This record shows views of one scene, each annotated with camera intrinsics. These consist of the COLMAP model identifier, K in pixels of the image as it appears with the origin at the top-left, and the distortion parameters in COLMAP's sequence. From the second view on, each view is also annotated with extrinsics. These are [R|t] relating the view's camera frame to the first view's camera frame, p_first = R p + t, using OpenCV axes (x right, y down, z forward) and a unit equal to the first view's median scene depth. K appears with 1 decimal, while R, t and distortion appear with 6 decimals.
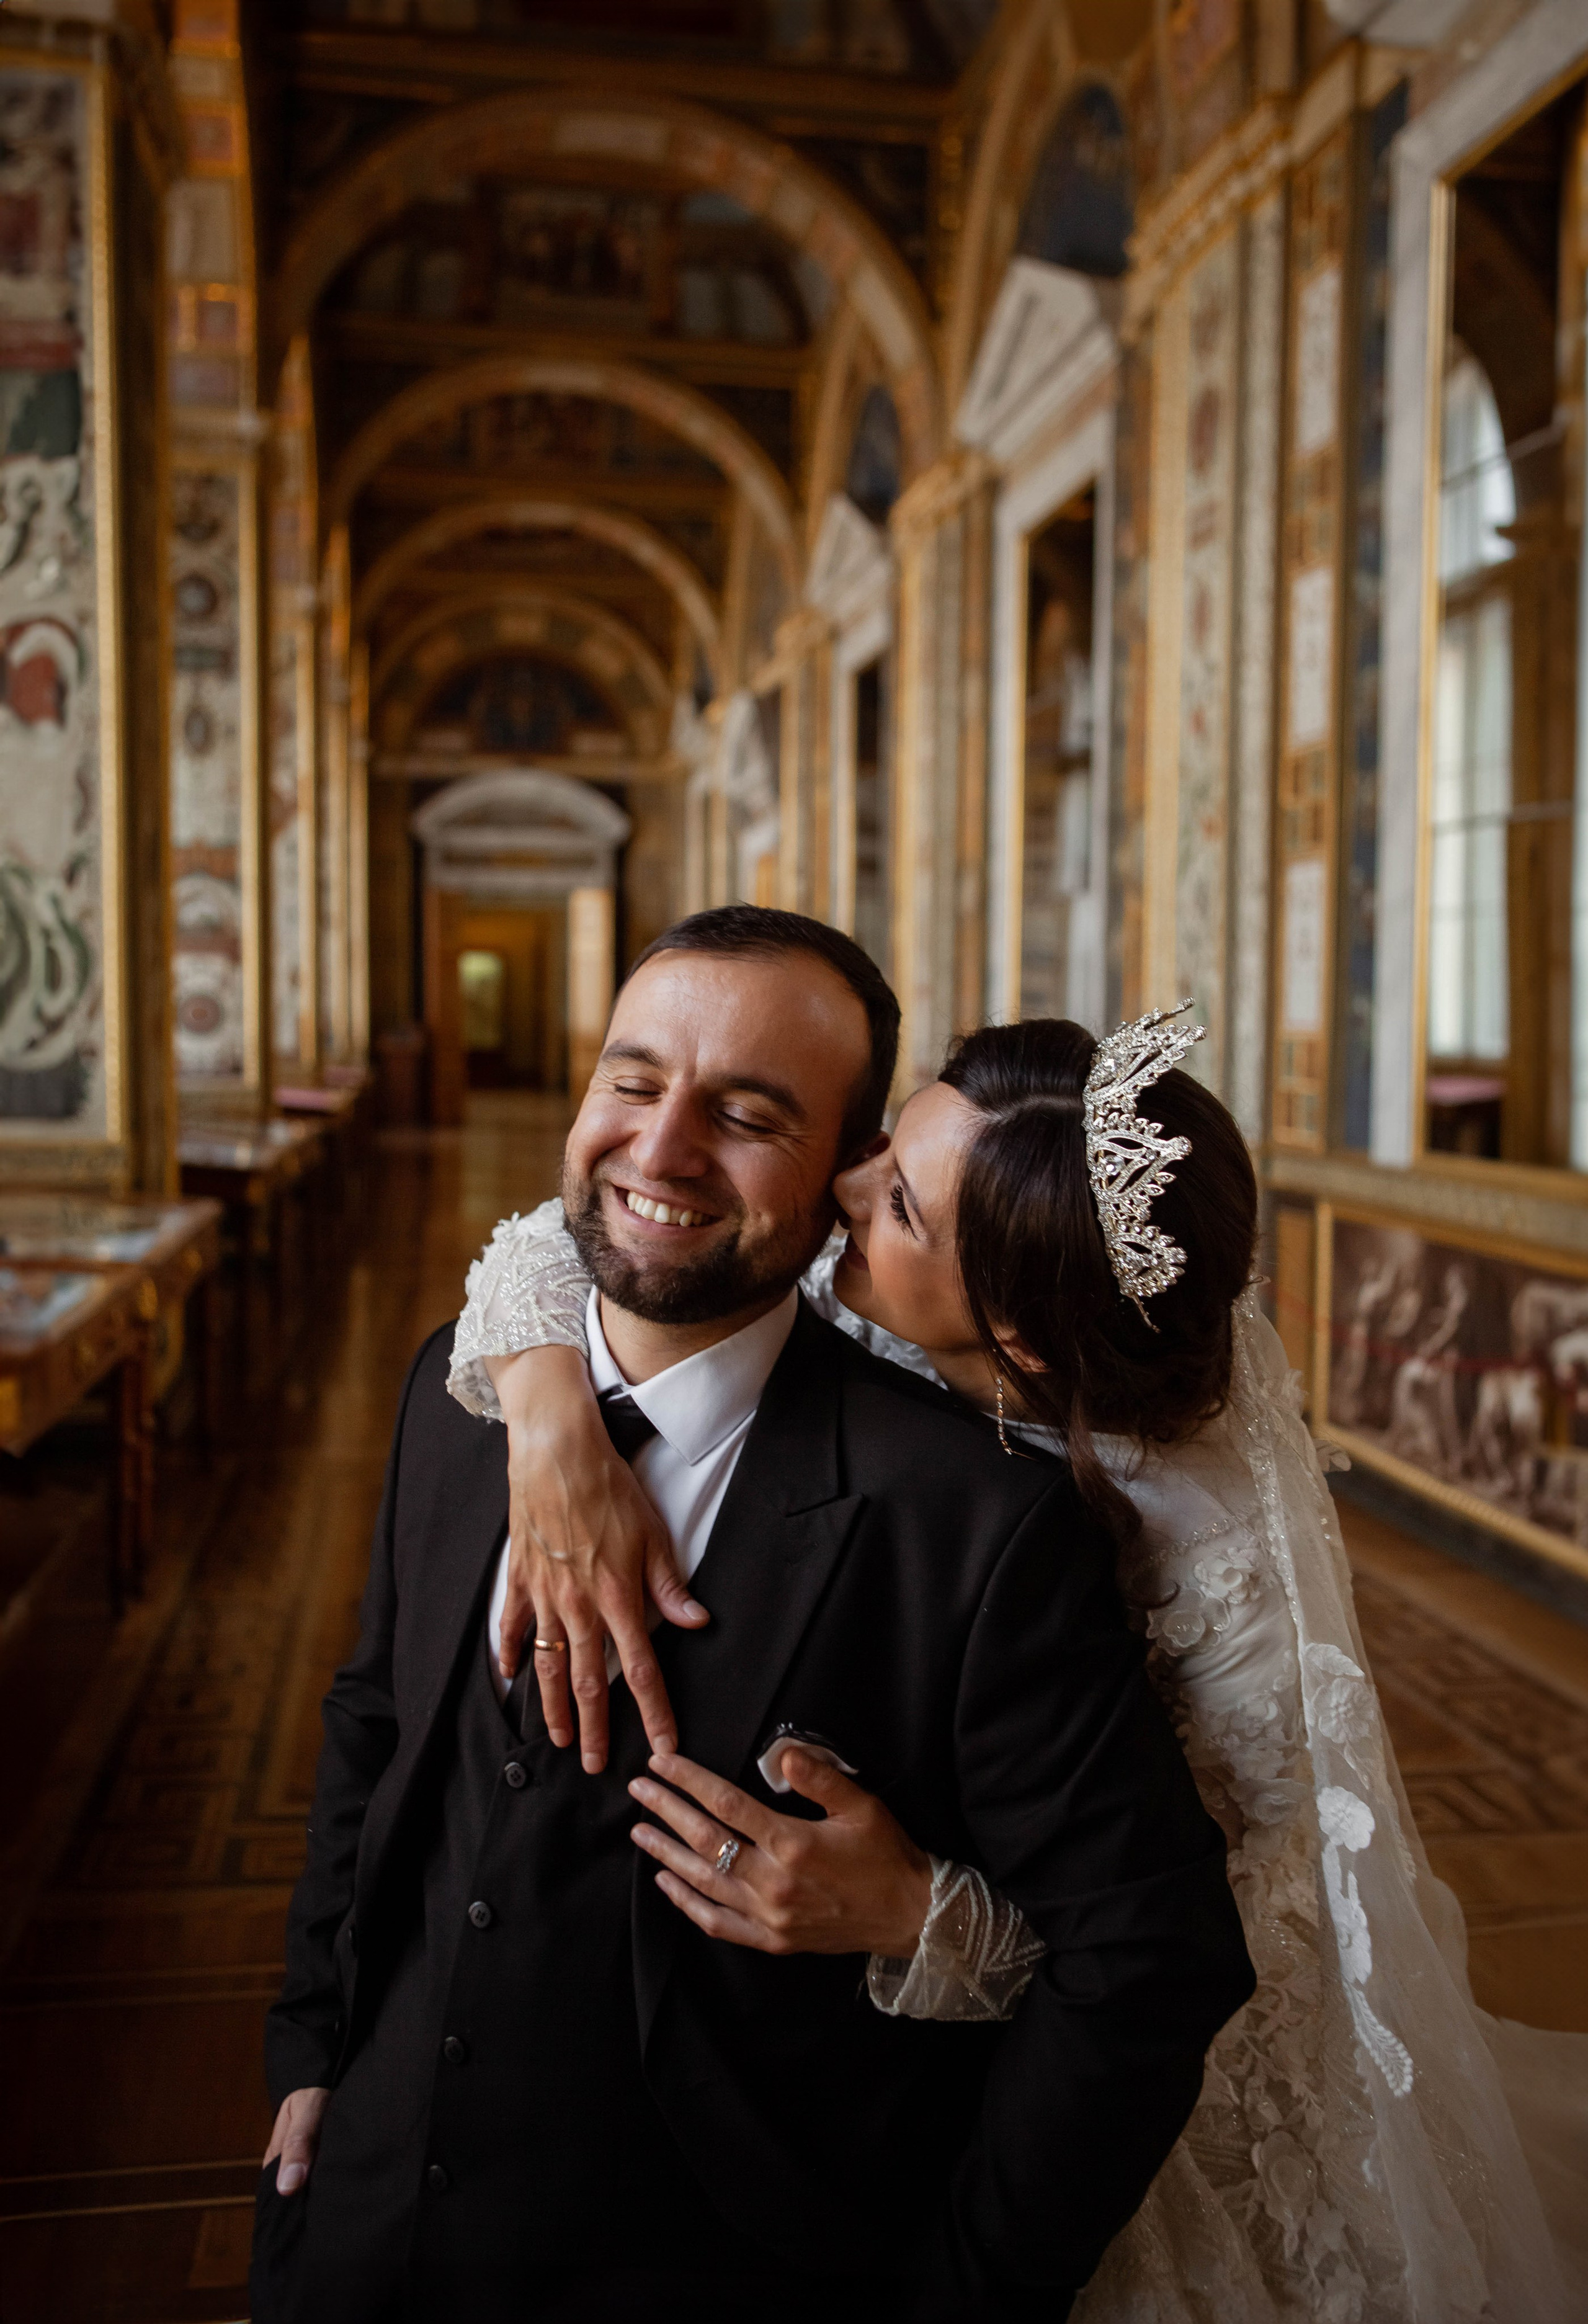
lens RADIAL K [[2058.5, 0, 783.8], [0, 2058.5, 1155.5], [0, 0, 1]] dist [-0.084048, 0.136494]
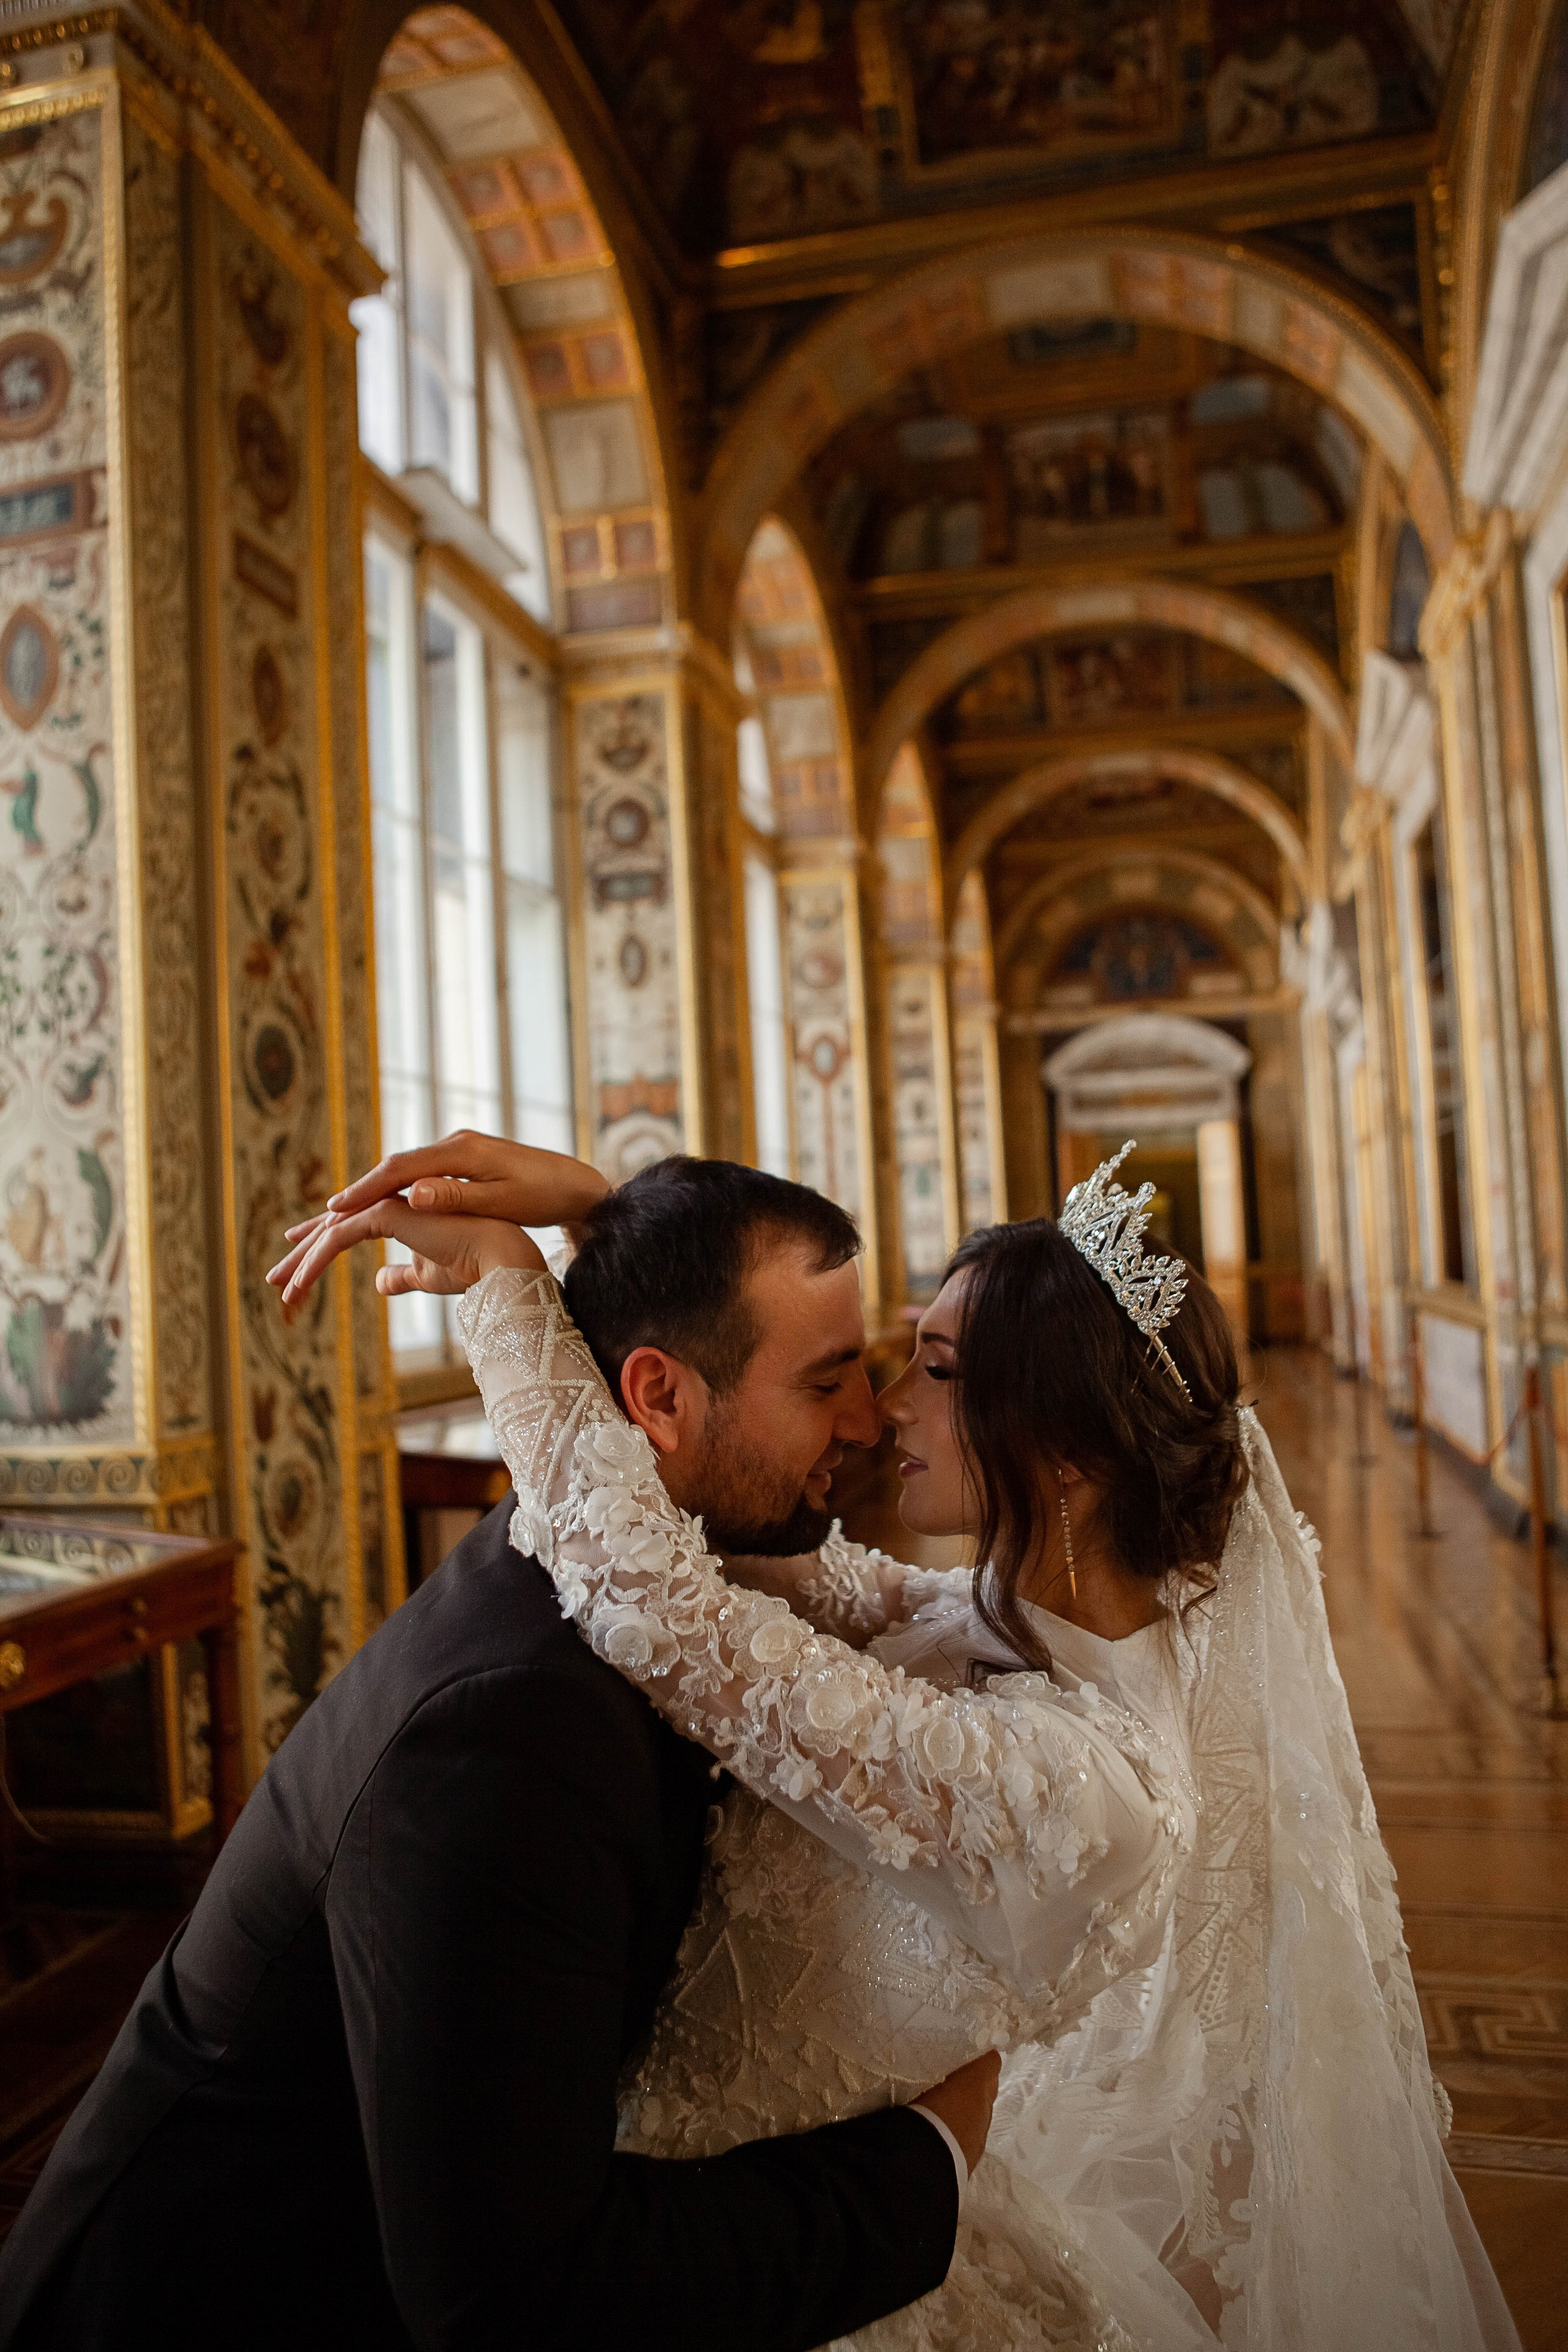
lens RADIAL K [[1700.1, 0, 778.2], [0, 1700.1, 1175.7], [0, 0, 1]] dist [-0.092149, 0.076786]
pose [[0.921515, -0.070309, -0.381924, 0.066167], [0.026732, 0.992626, -0.118236, -0.015624], [0.387421, 0.098747, 0.916599, 0.315647]]
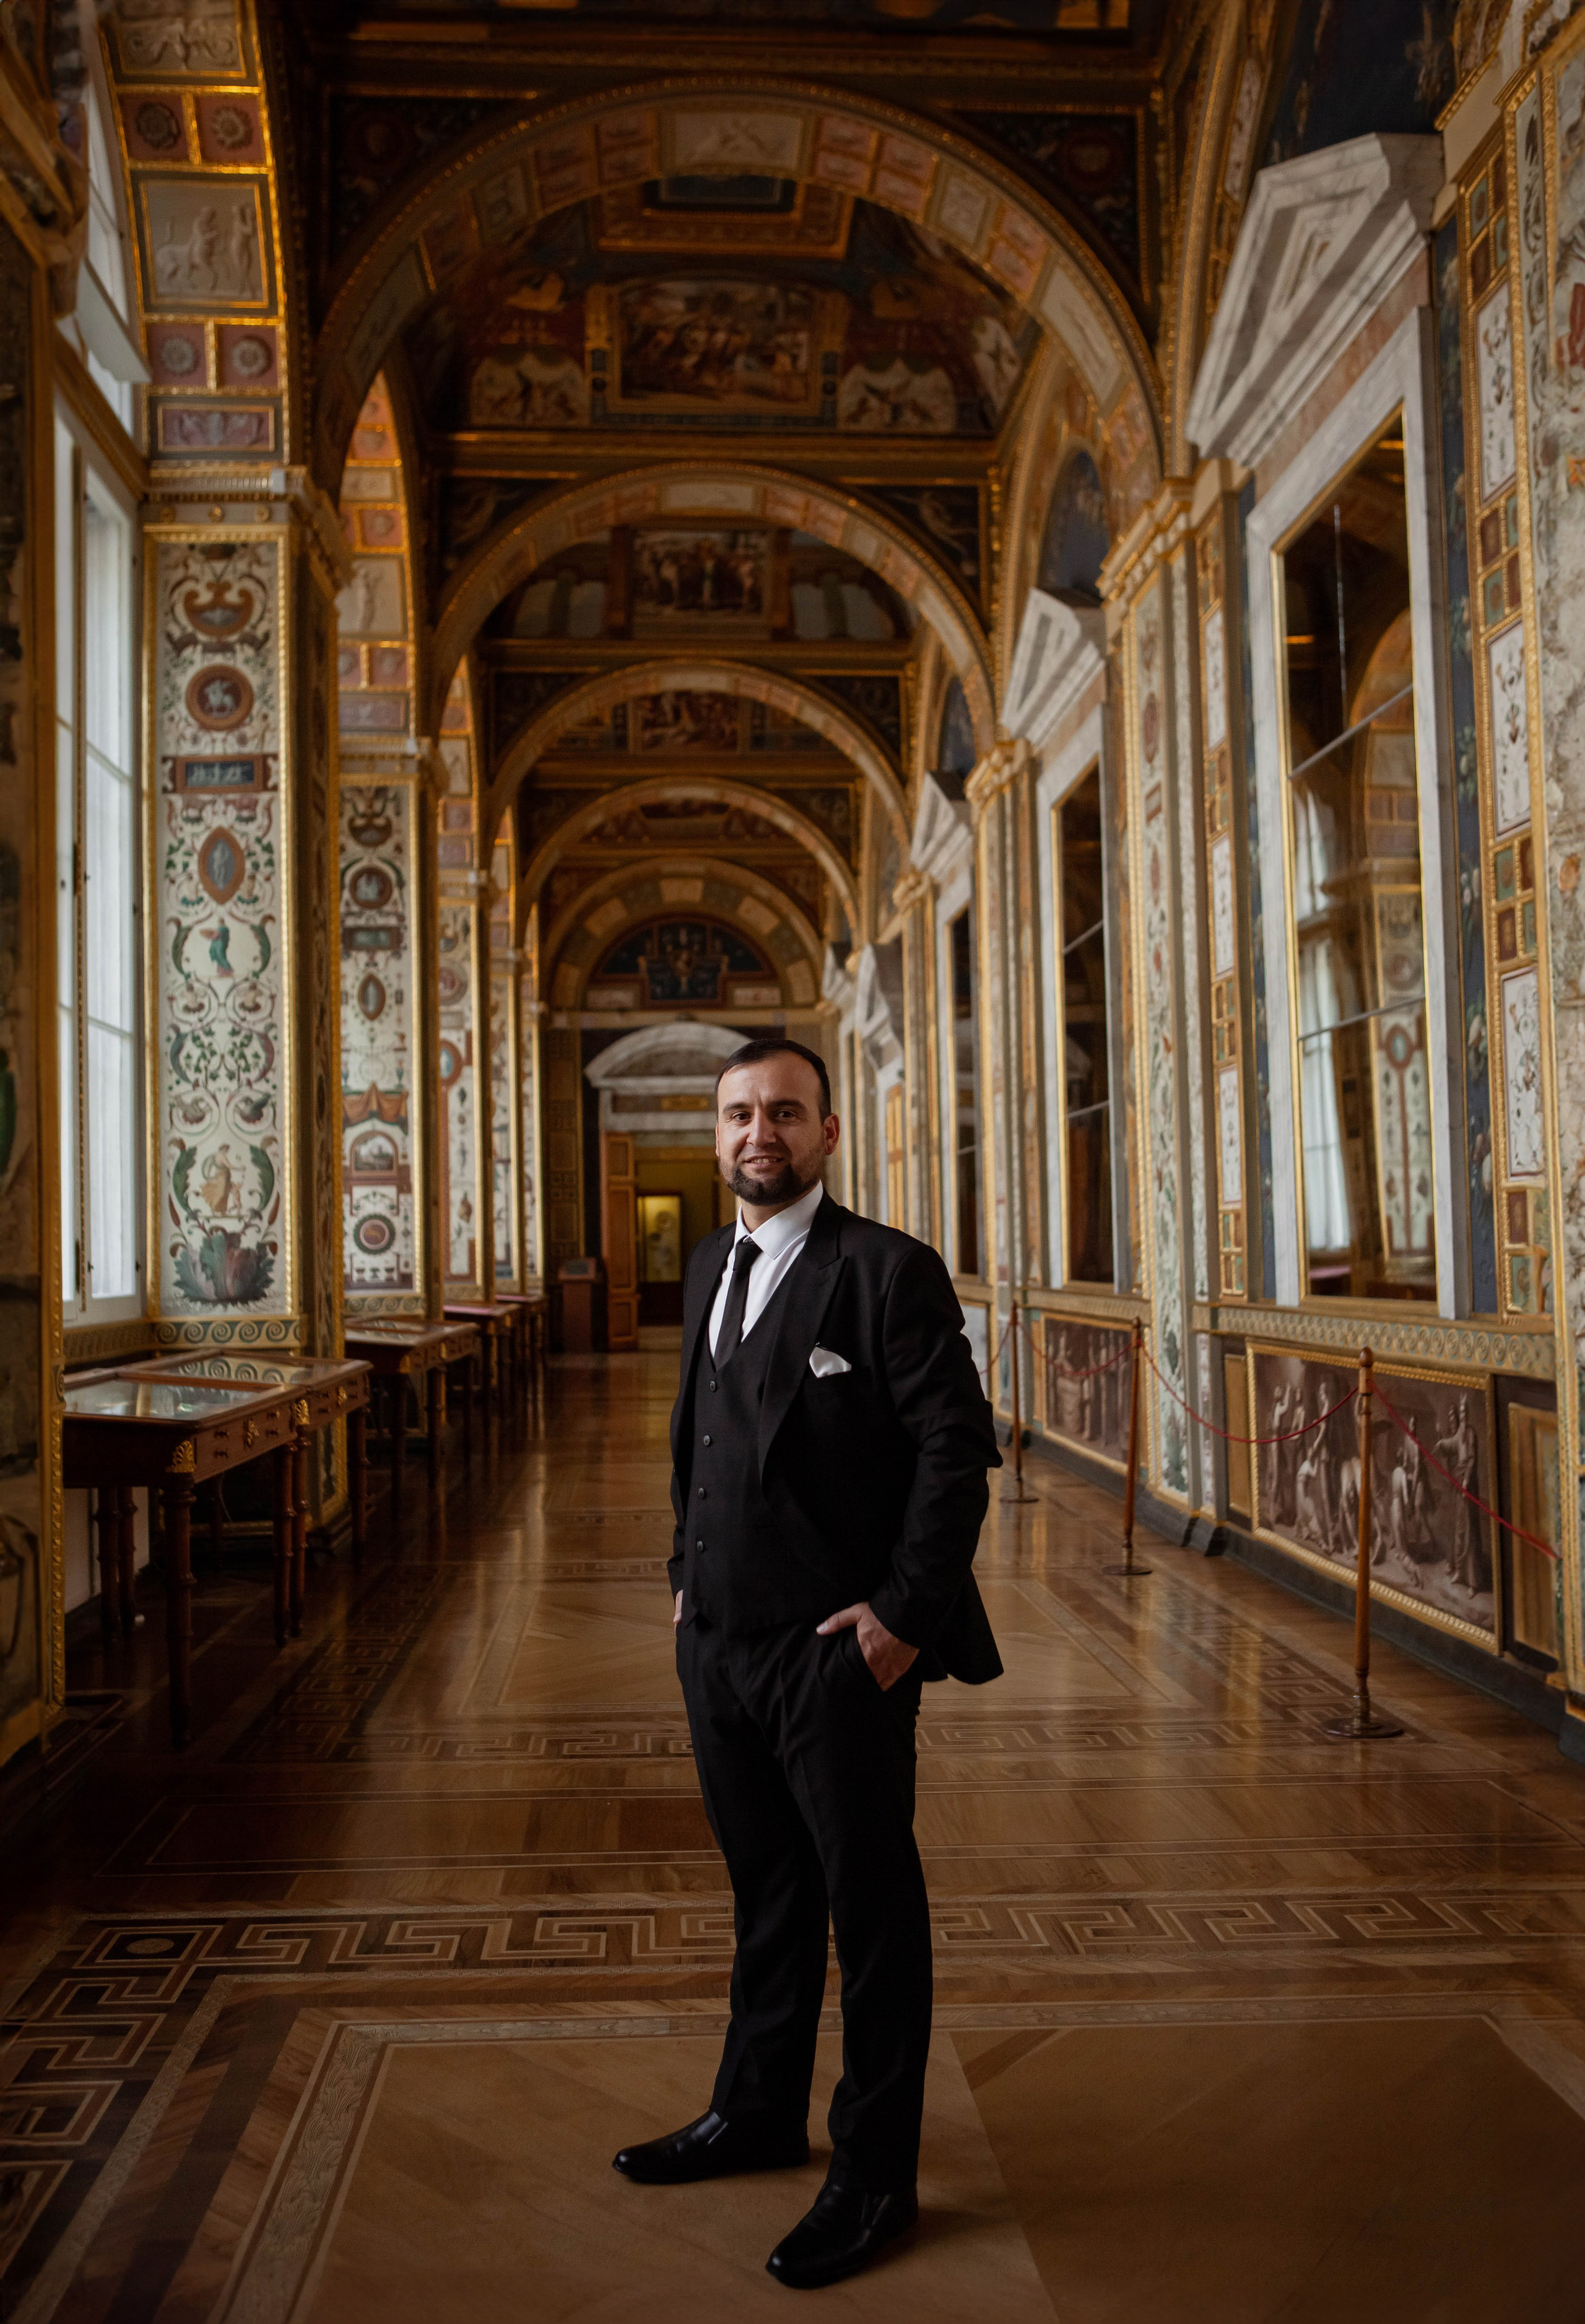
lens RADIAL K [[2058.7, 0, 782.3], [0, 2058.7, 1155.5], [0, 0, 1]] dist [-0.084048, 0.136494]
pose [[0.994774, -0.032433, -0.096810, 0.064878], [0.020874, 0.992782, -0.118106, 0.030595], [0.099941, 0.115468, 0.988271, -0.153190]]
